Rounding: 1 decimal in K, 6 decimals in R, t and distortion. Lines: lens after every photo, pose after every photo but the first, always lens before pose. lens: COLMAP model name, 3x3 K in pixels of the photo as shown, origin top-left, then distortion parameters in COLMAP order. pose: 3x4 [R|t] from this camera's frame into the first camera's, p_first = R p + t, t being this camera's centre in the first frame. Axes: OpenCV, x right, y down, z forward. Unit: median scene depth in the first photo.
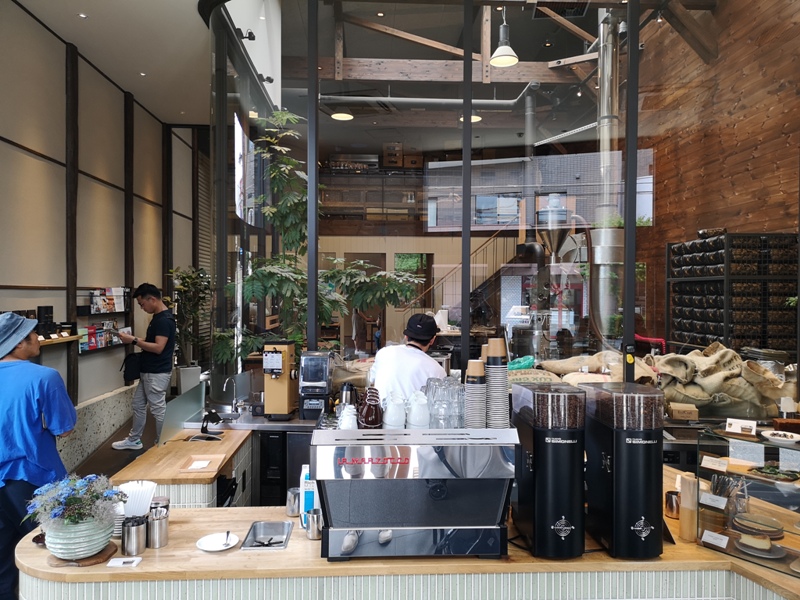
lens RADIAL K [[614.5, 0, 402.0], [0, 614.5, 300.5], [0, 0, 1]] dist [0.060884, -0.061958]
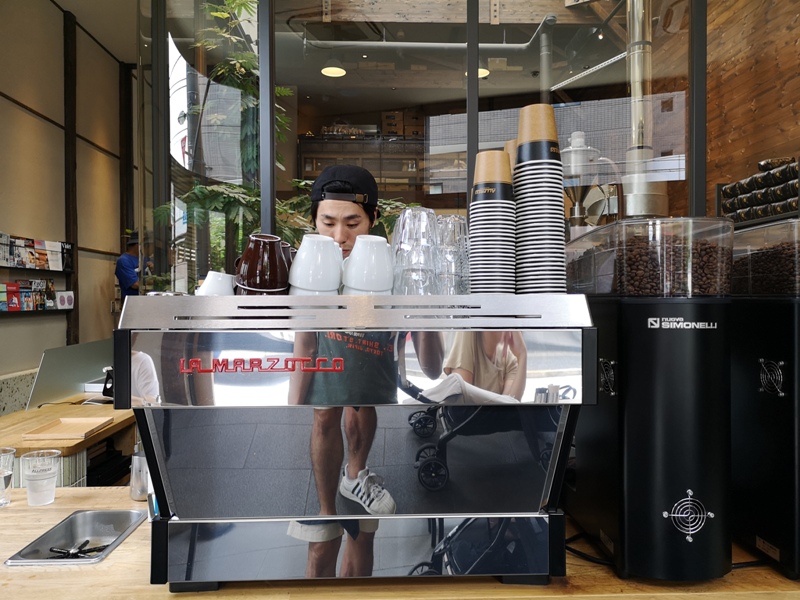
lens RADIAL K [[614.5, 0, 402.0], [0, 614.5, 300.5], [0, 0, 1]] dist [0.060884, -0.061958]
pose [[0.999893, -0.007631, -0.012443, 0.017501], [0.007543, 0.999946, -0.007101, 0.064734], [0.012497, 0.007006, 0.999897, 0.166314]]
